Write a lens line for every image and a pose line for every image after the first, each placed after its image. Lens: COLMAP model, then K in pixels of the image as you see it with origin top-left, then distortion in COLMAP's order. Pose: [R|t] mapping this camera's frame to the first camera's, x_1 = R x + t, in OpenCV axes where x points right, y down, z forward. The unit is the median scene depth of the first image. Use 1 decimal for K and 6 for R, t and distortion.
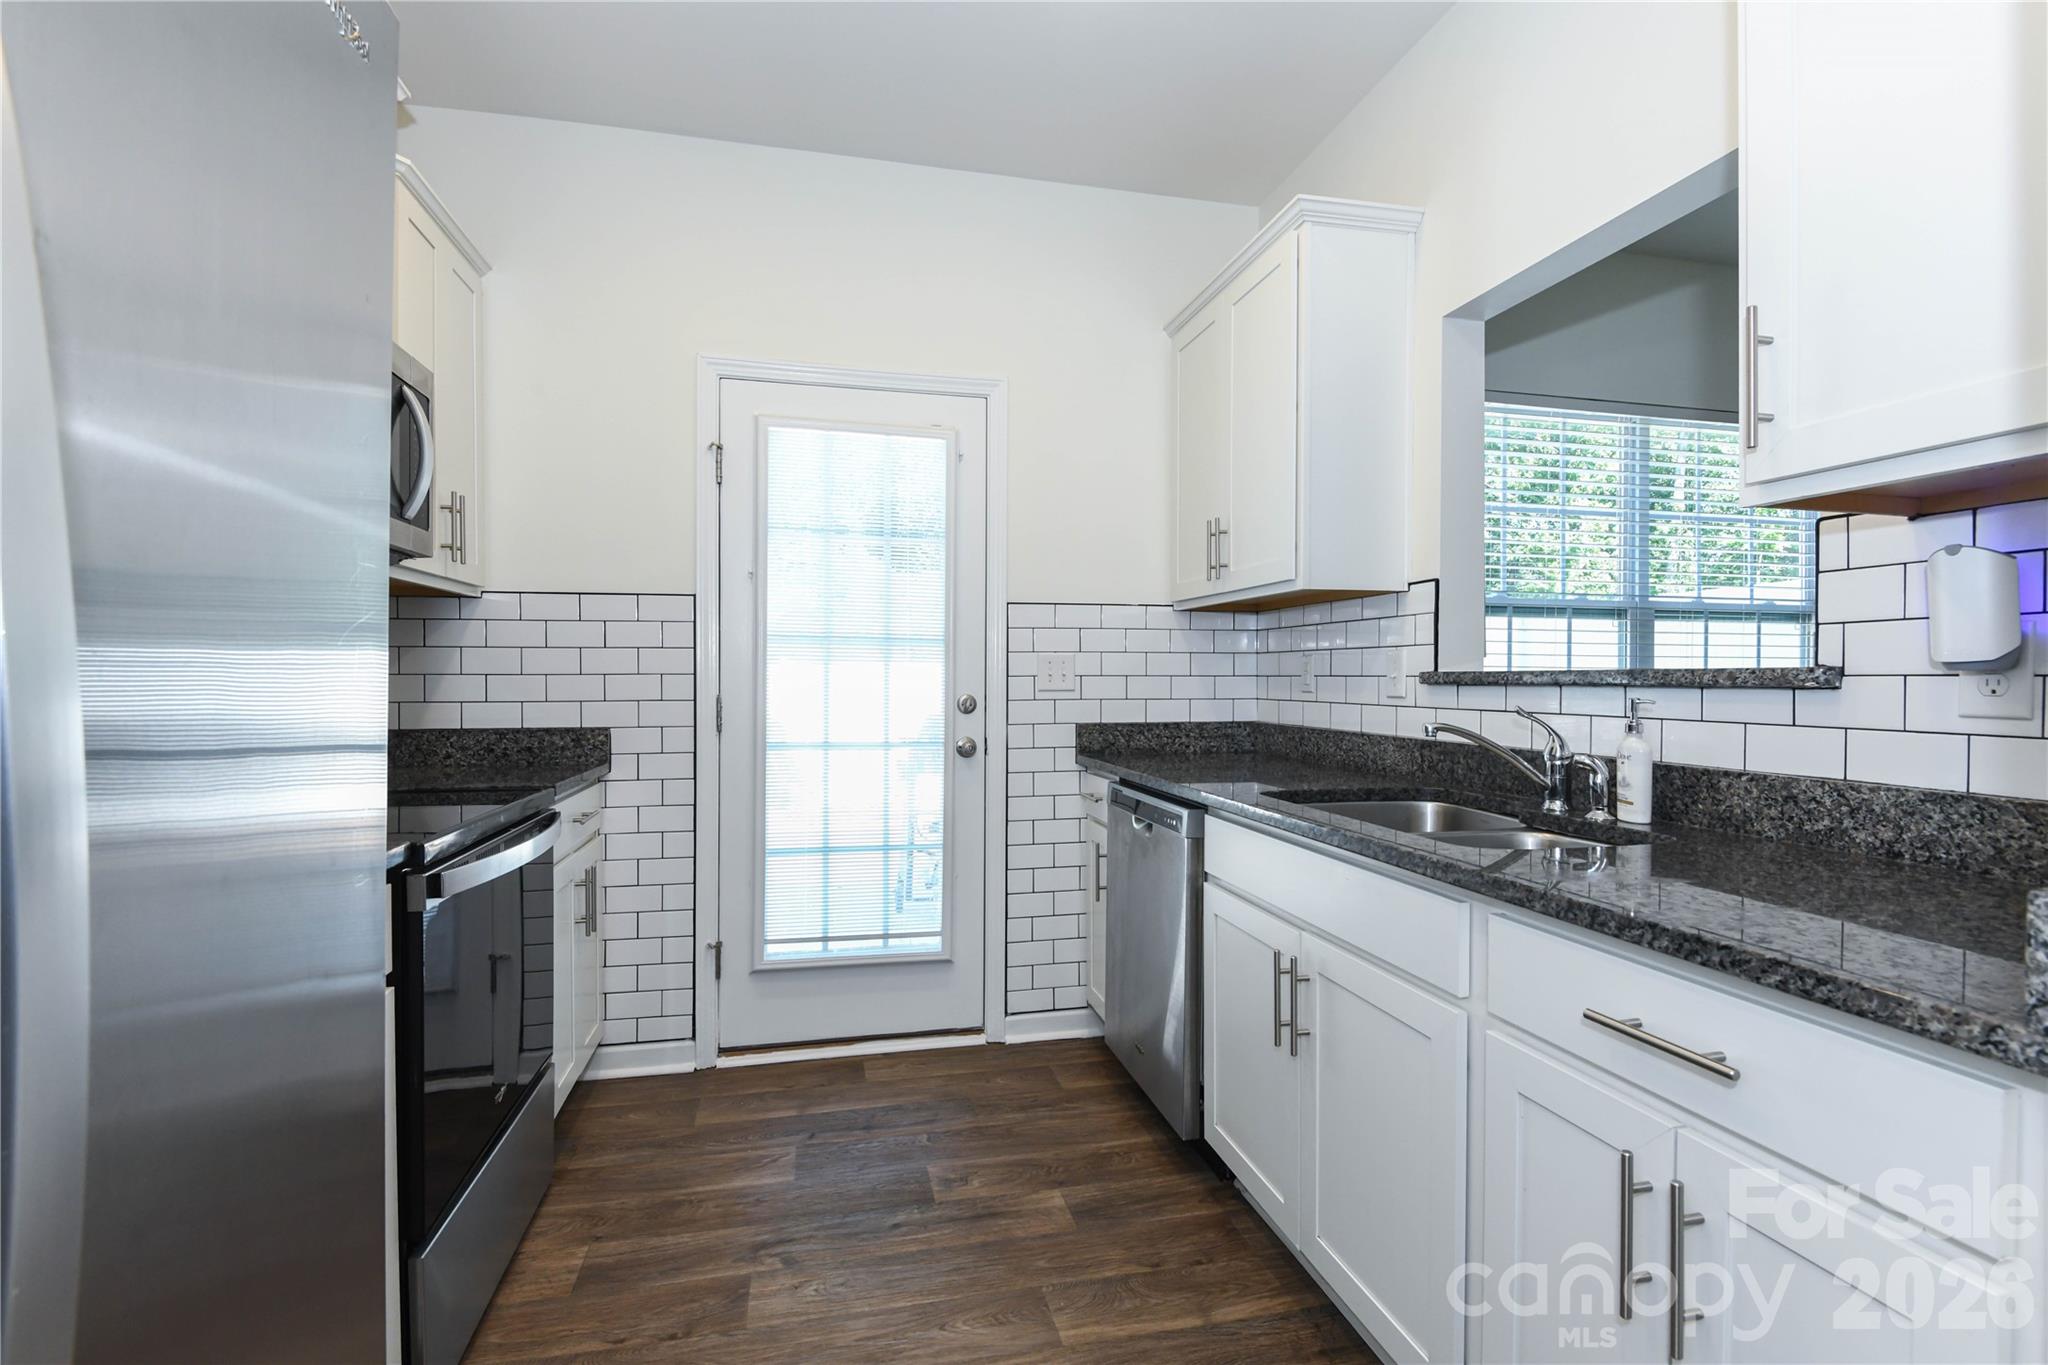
lens RADIAL K [[941.7, 0, 1024.0], [0, 941.7, 682.5], [0, 0, 1]] dist [0.023991, -0.027975]
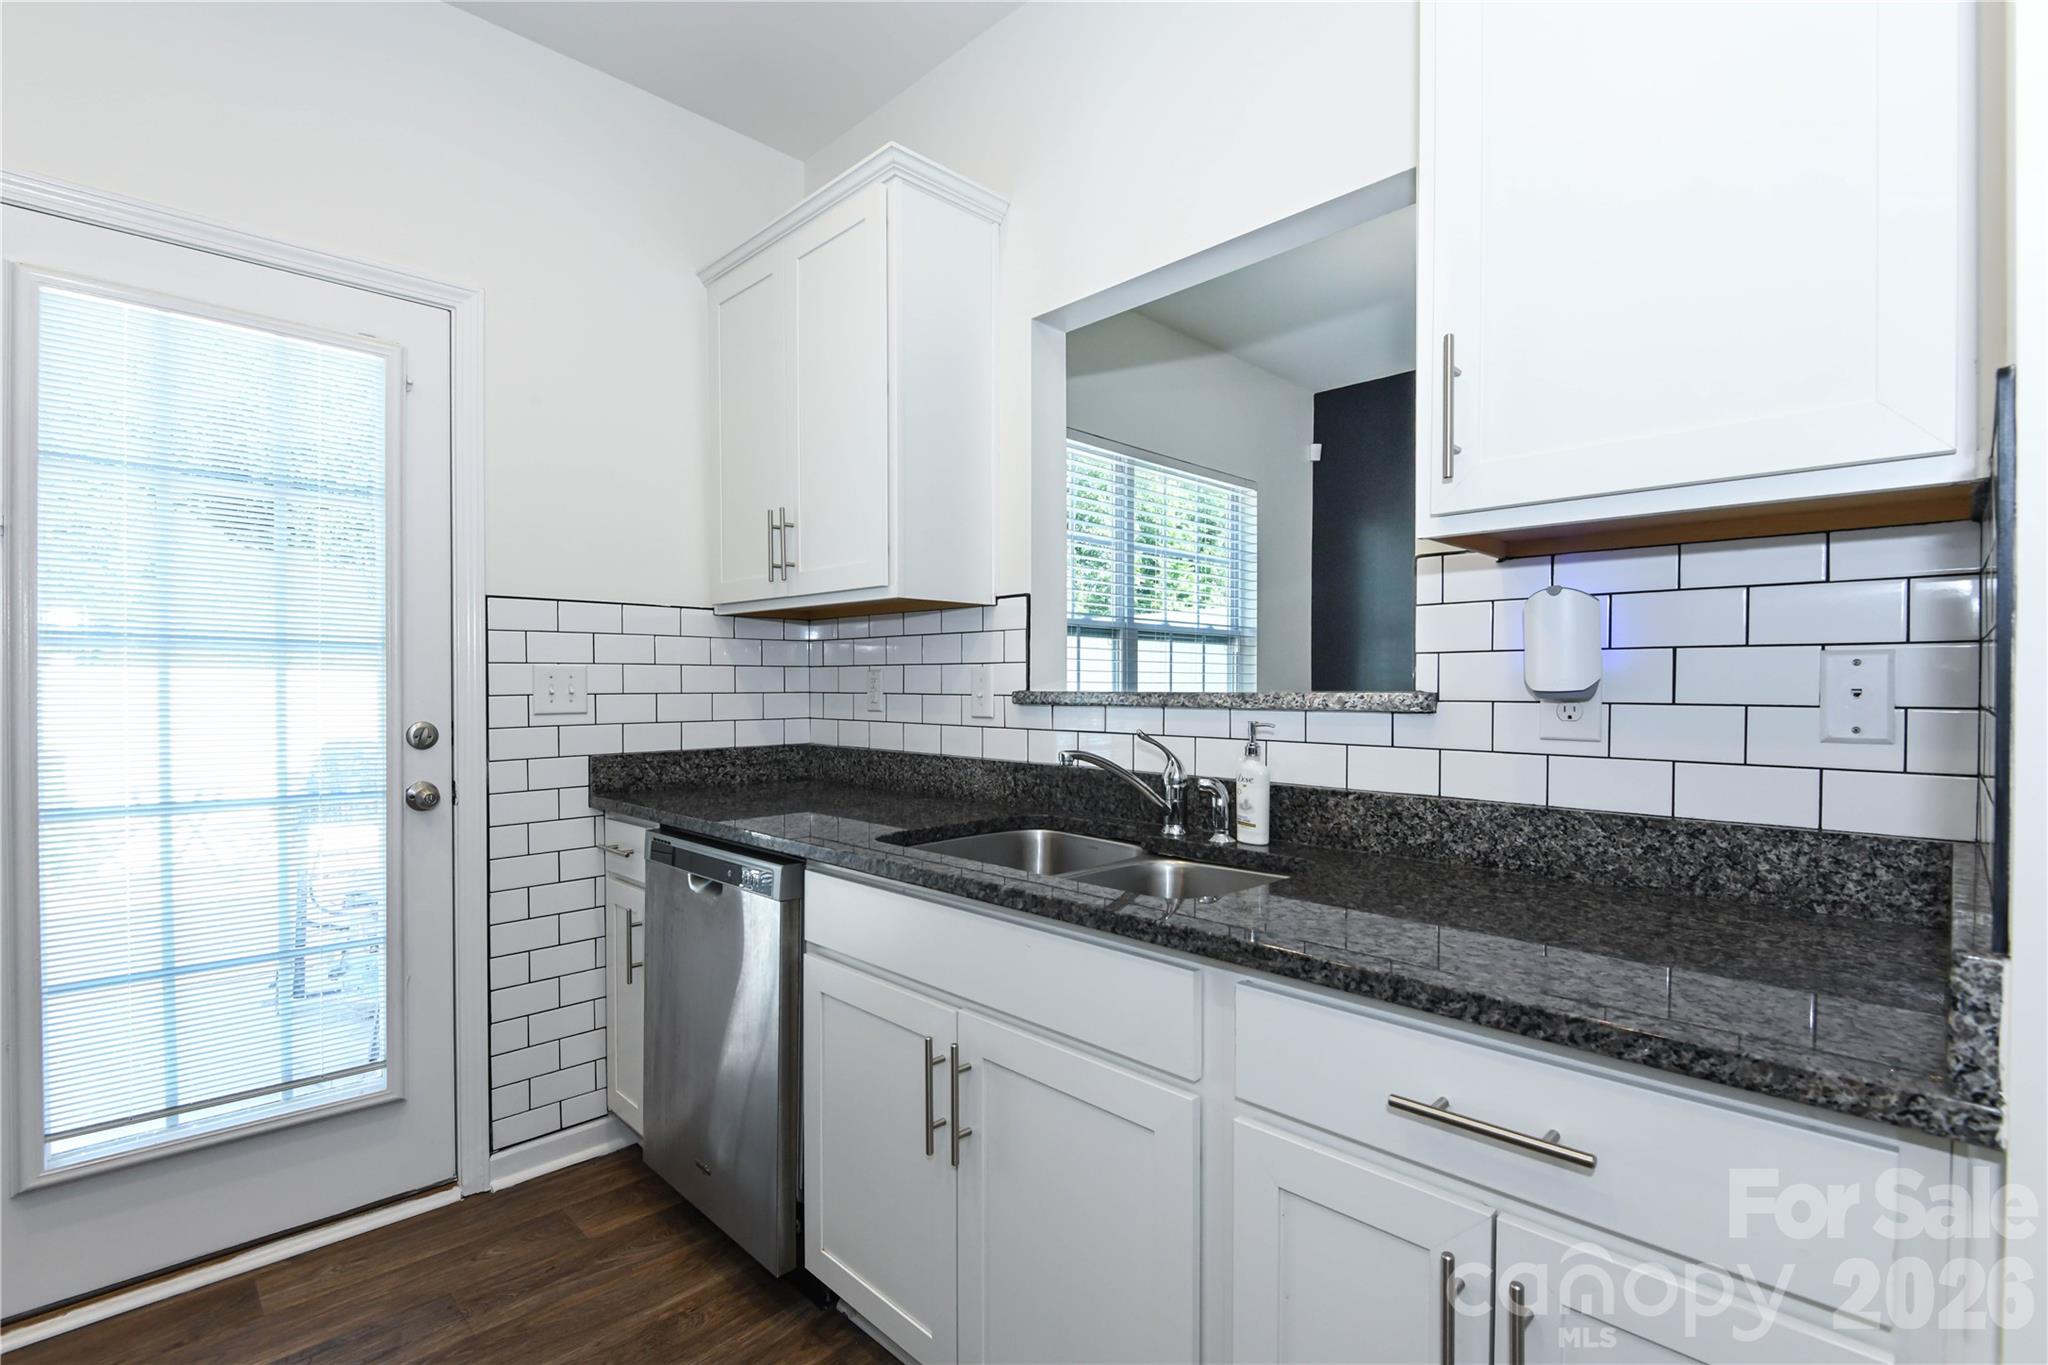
lens RADIAL K [[933.1, 0, 1029.9], [0, 933.1, 698.8], [0, 0, 1]] dist [0.022174, -0.025189]
pose [[0.845161, -0.010024, 0.534418, -0.065357], [0.004132, 0.999917, 0.012220, -0.014881], [-0.534496, -0.008120, 0.845132, 0.198189]]
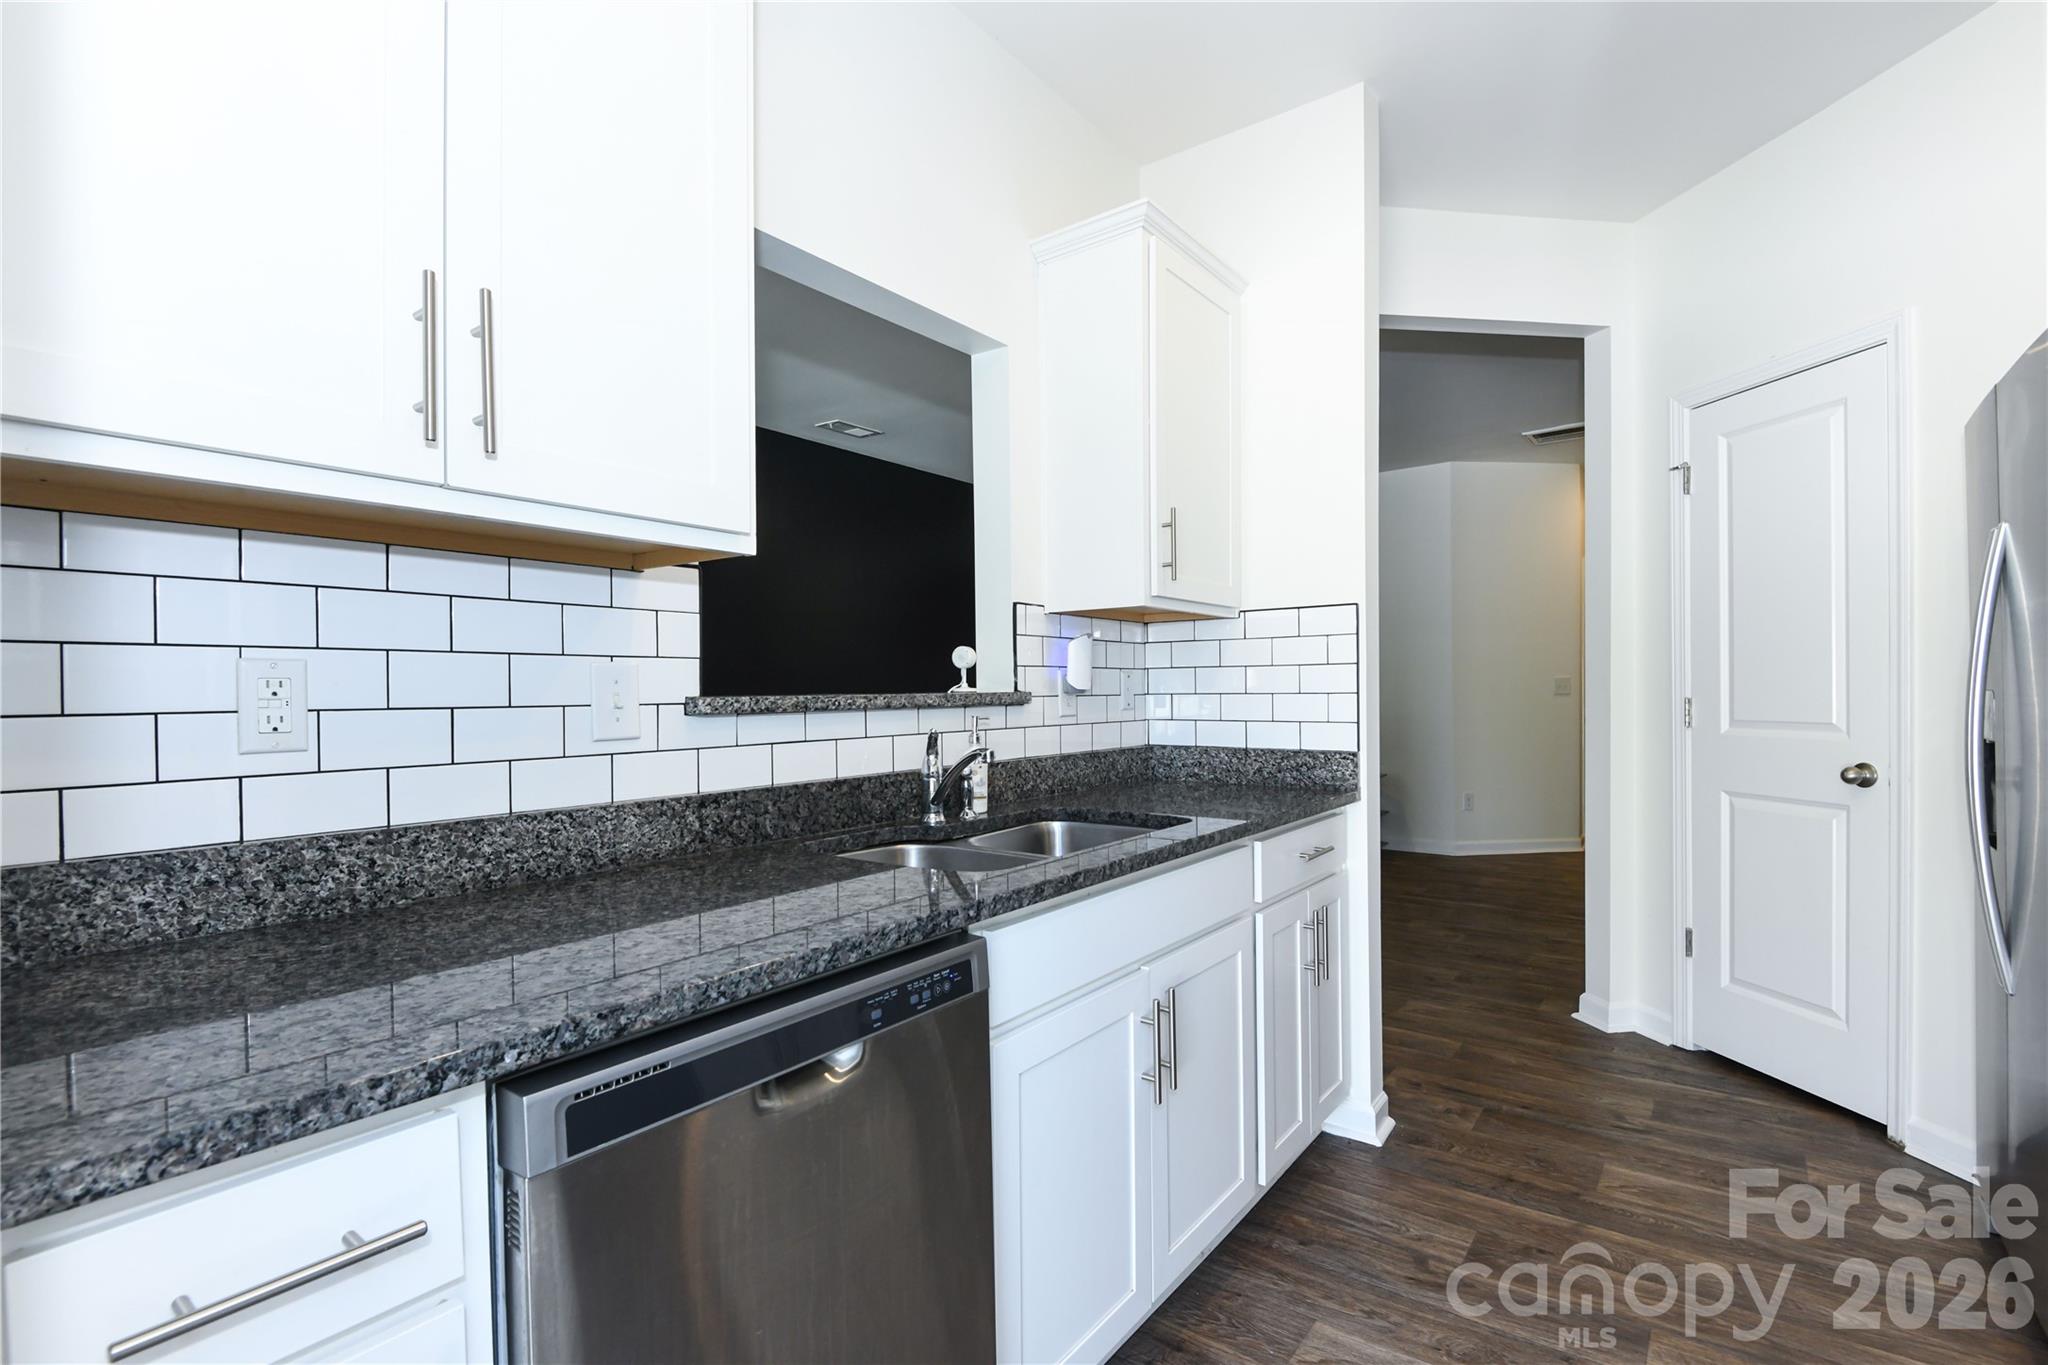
lens RADIAL K [[977.1, 0, 1024.0], [0, 977.1, 682.5], [0, 0, 1]] dist [0.069328, -0.030854]
pose [[-0.657114, 0.004081, 0.753780, -0.274528], [0.008514, 0.999962, 0.002008, -0.021292], [-0.753743, 0.007737, -0.657124, 1.274742]]
